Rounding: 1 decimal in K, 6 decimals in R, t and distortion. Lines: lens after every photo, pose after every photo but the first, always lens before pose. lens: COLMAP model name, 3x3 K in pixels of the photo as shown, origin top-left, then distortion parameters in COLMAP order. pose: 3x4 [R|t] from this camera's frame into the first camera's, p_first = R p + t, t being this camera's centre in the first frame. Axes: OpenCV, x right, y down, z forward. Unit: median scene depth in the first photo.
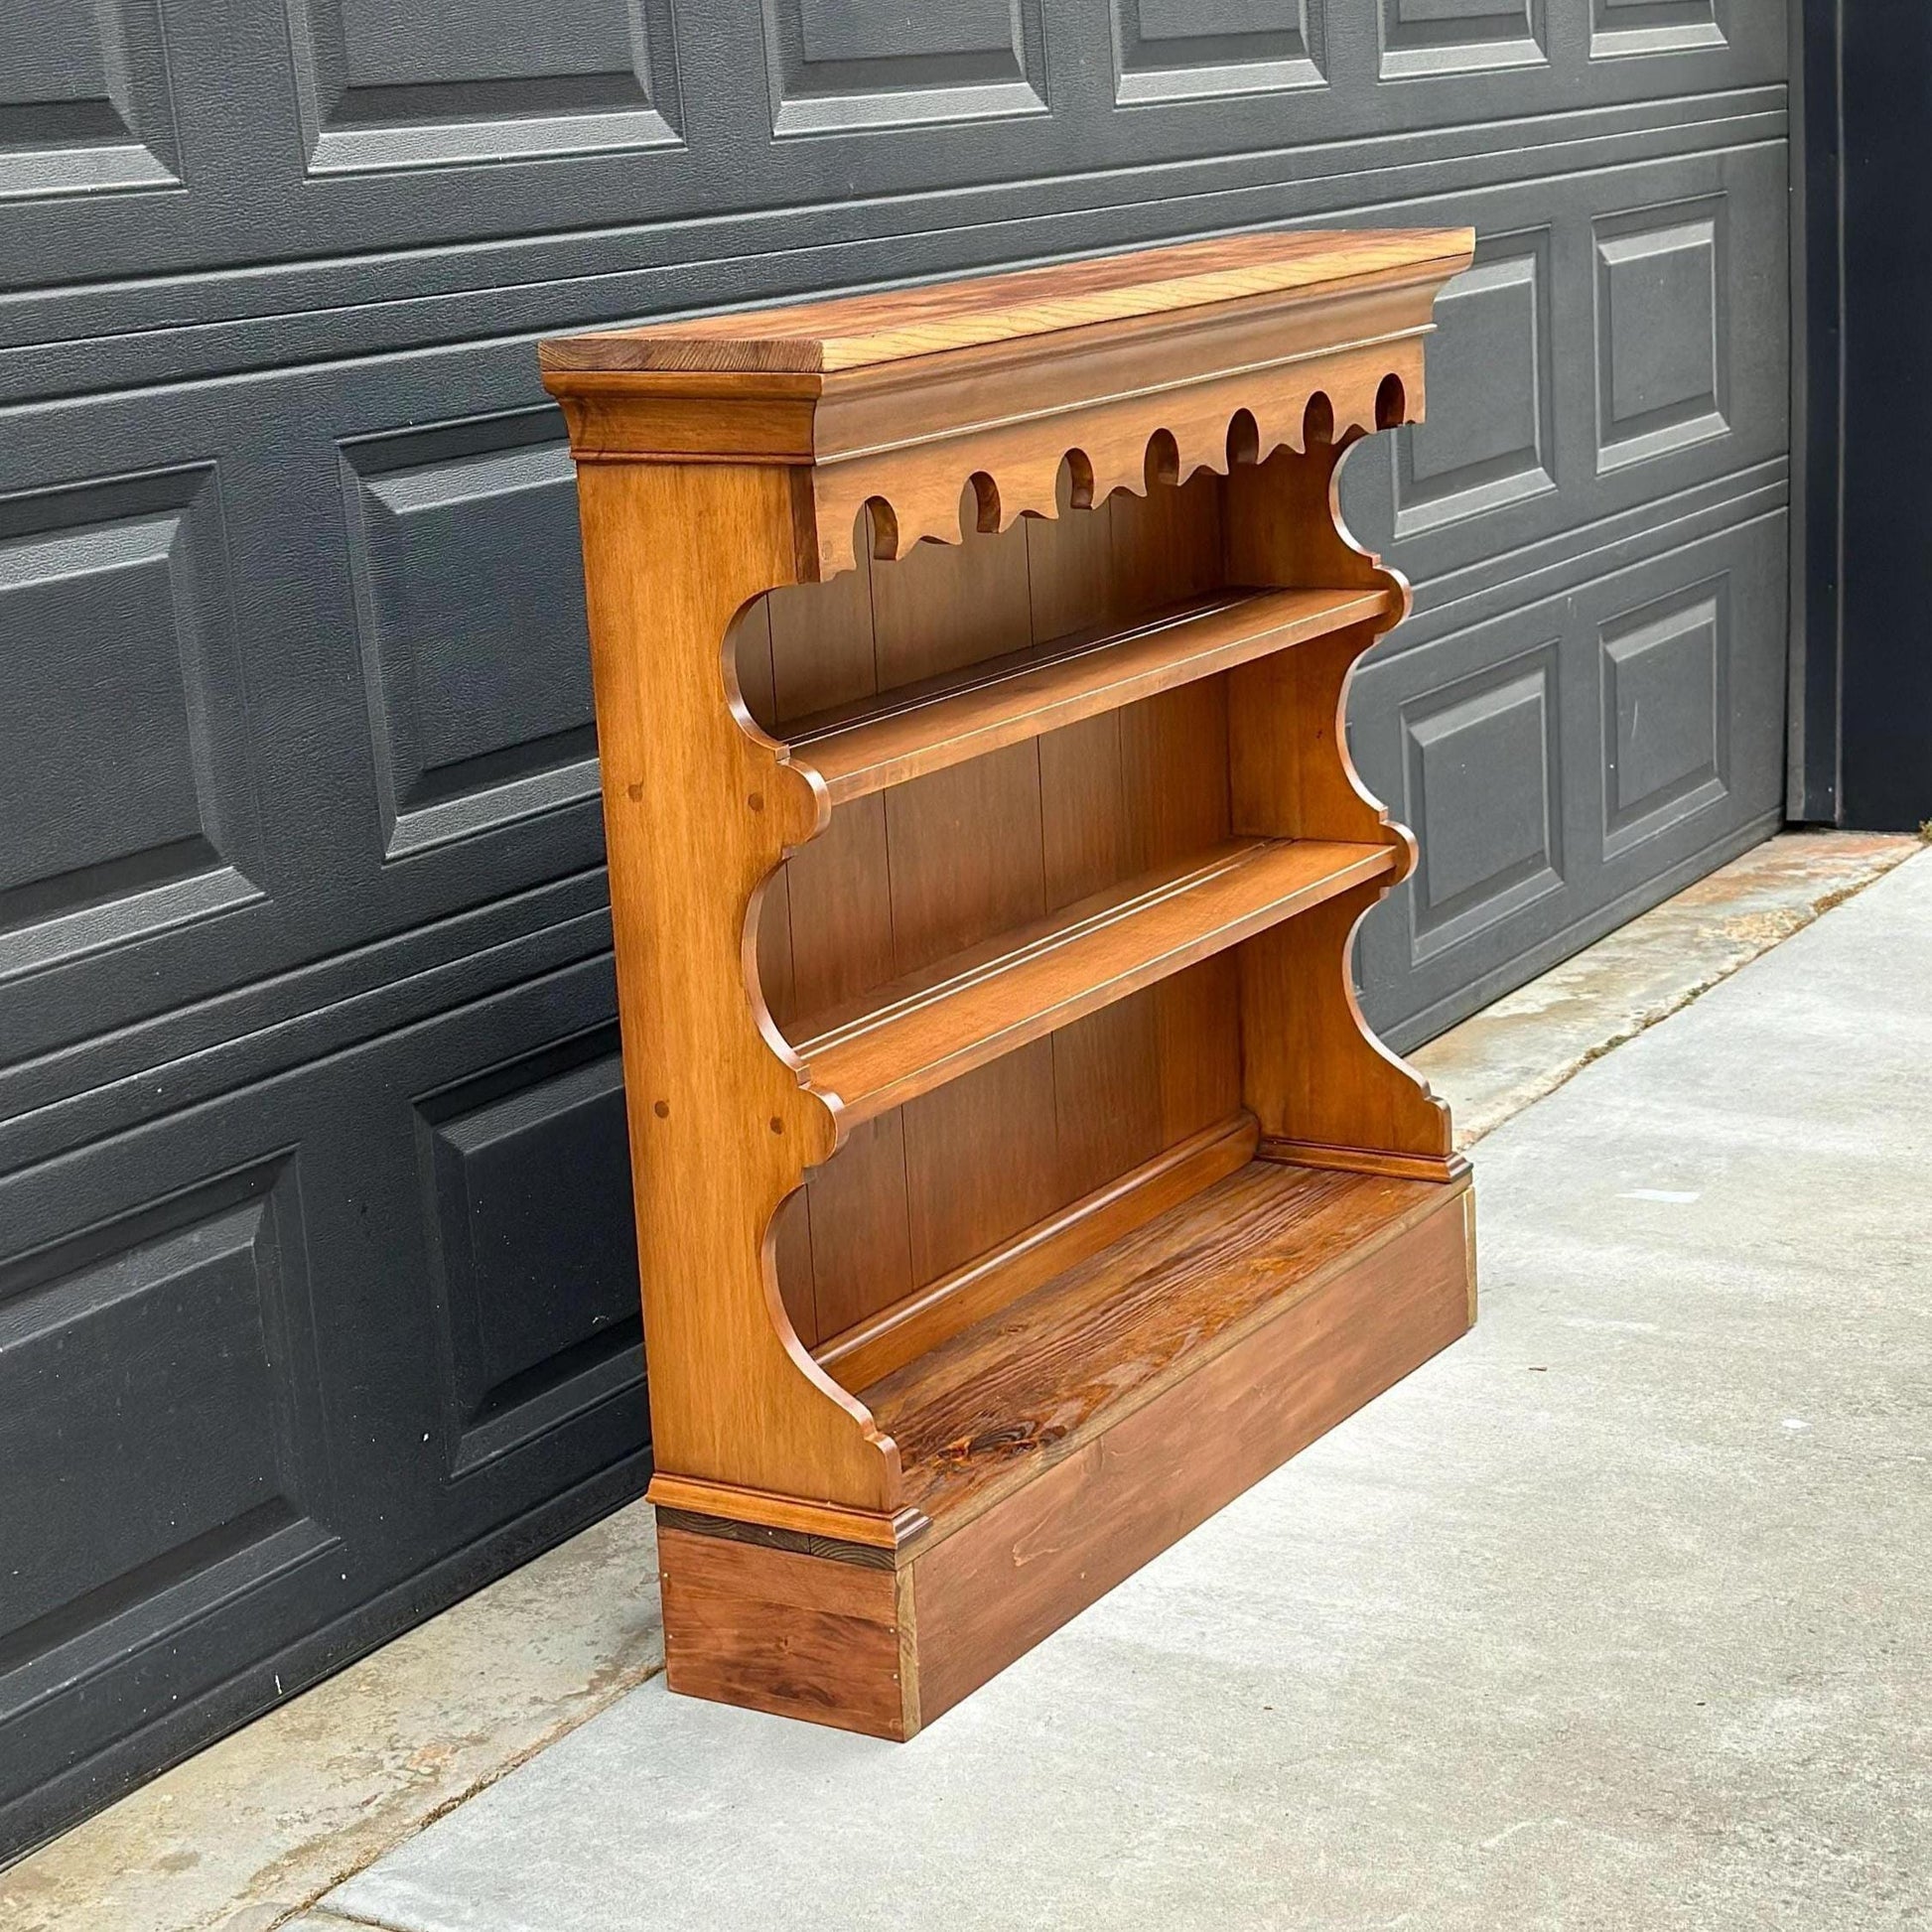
lens RADIAL K [[3777.9, 0, 956.7], [0, 3777.9, 1067.0], [0, 0, 1]] dist [0.150940, 0.000000]
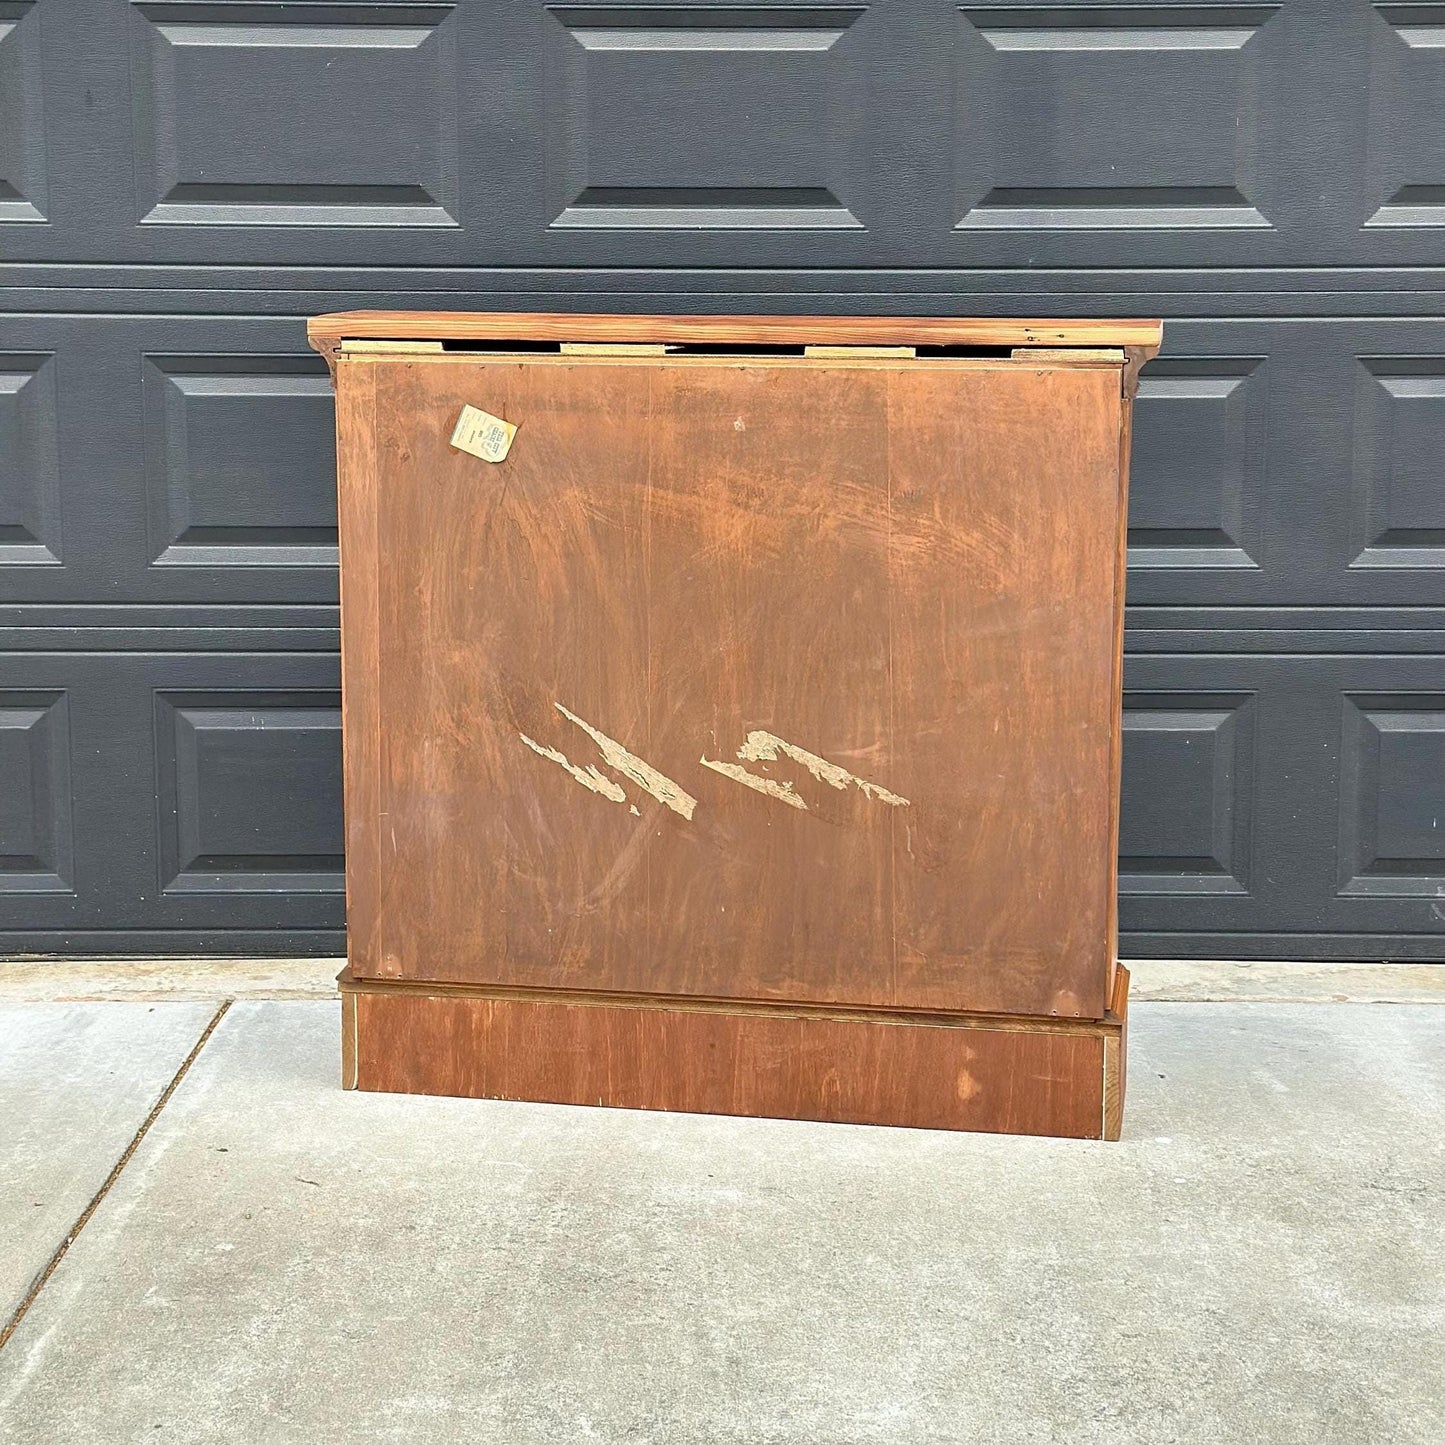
lens RADIAL K [[2705.6, 0, 729.0], [0, 2705.6, 647.8], [0, 0, 1]] dist [0.156339, 0.000000]
pose [[0.528172, 0.189278, -0.827773, 1.041906], [-0.251373, 0.965998, 0.060493, -0.117909], [0.811077, 0.176129, 0.557792, 0.281875]]
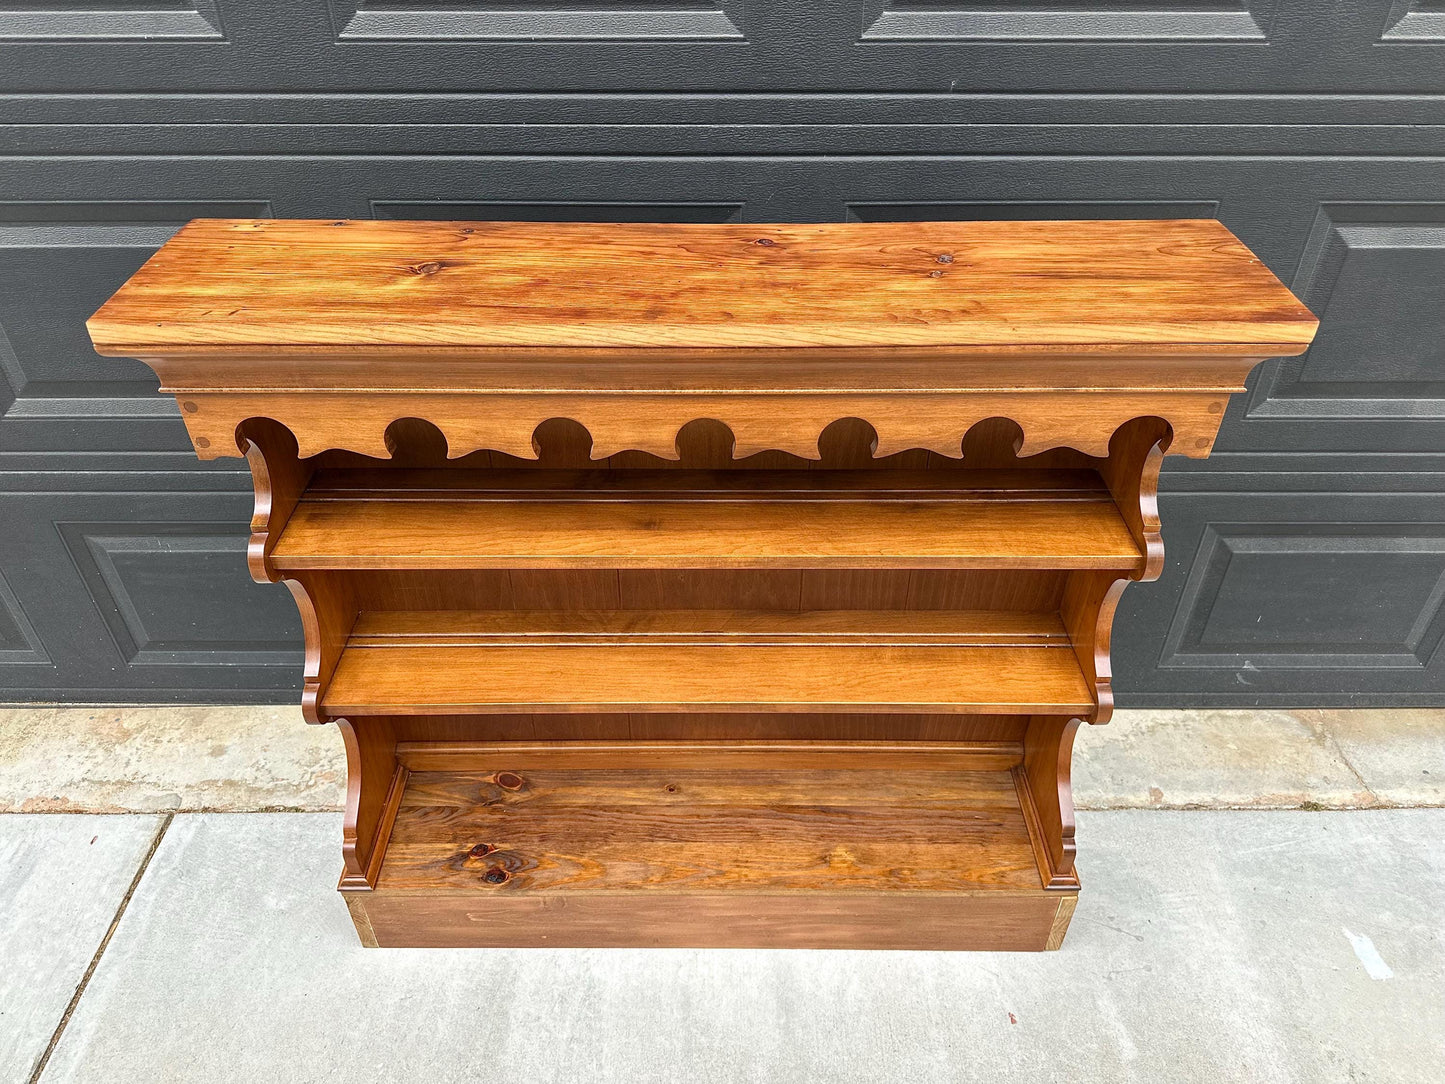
lens RADIAL K [[1024.2, 0, 724.8], [0, 1024.2, 535.2], [0, 0, 1]] dist [0.034981, -0.047577]
pose [[0.521783, 0.569624, -0.635037, 0.281179], [-0.249828, 0.813802, 0.524702, -0.304702], [0.815677, -0.115131, 0.566936, 0.796872]]
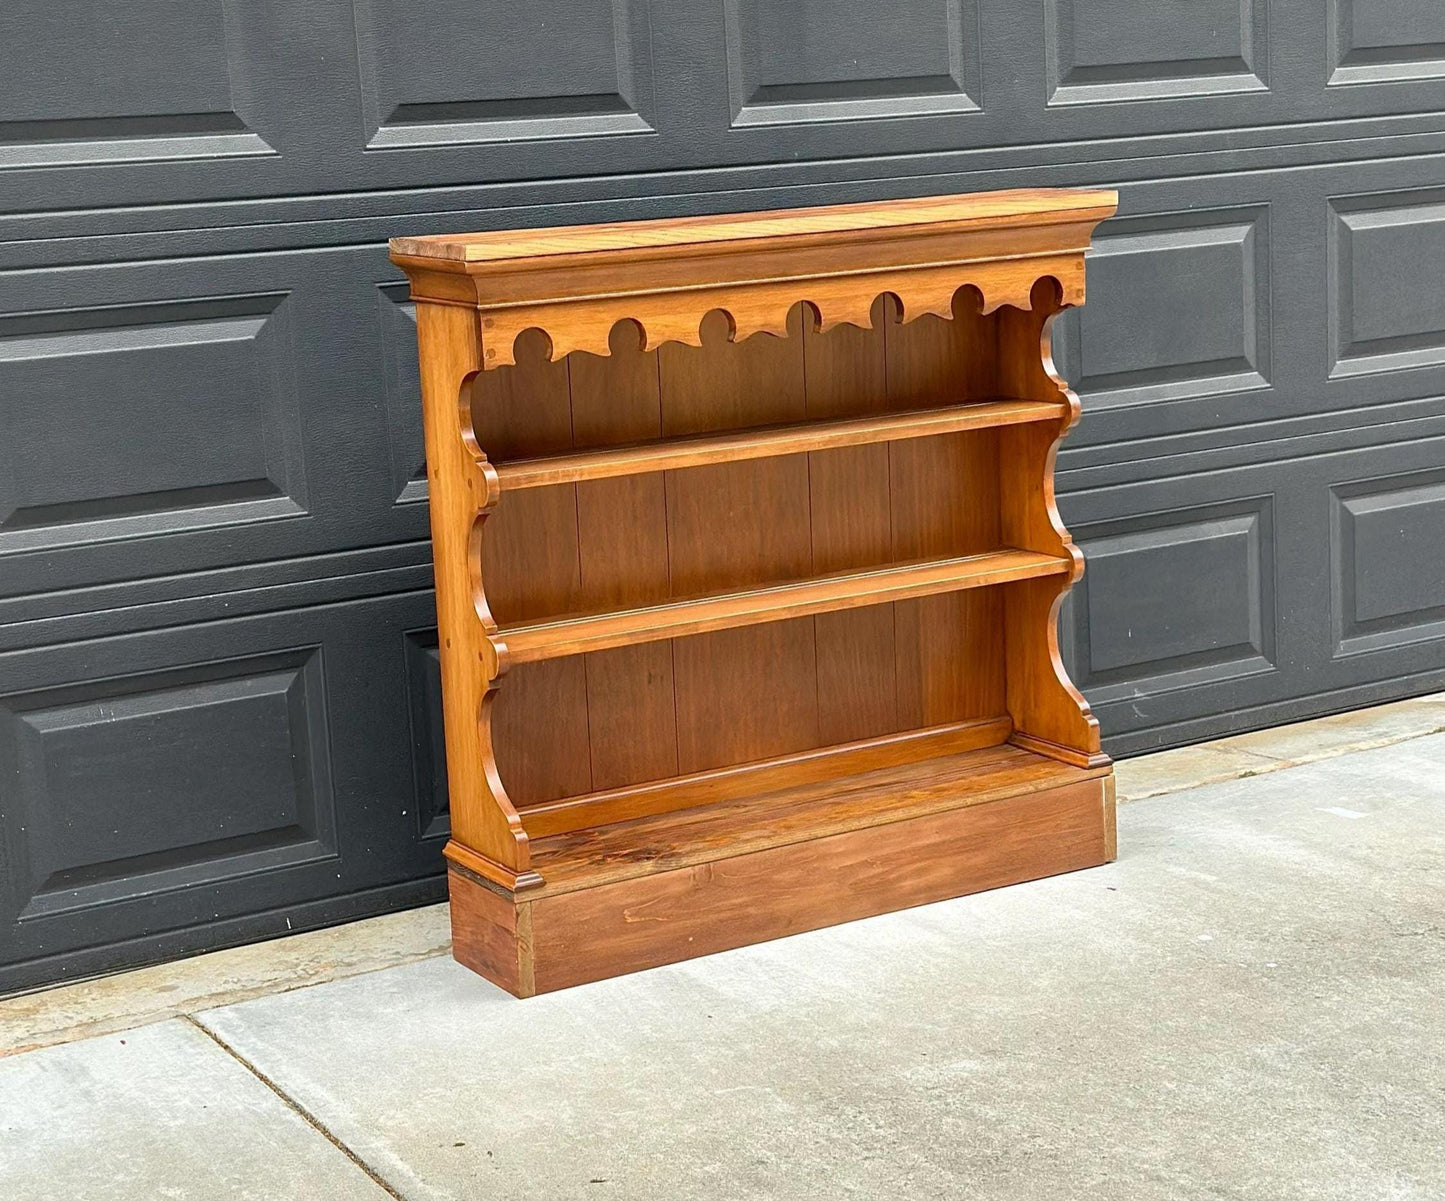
lens RADIAL K [[2715.8, 0, 728.2], [0, 2715.8, 615.4], [0, 0, 1]] dist [0.158476, 0.000000]
pose [[0.886679, 0.105307, -0.450234, 0.596233], [-0.121793, 0.992526, -0.007712, -0.008264], [0.446057, 0.061673, 0.892877, -0.136122]]
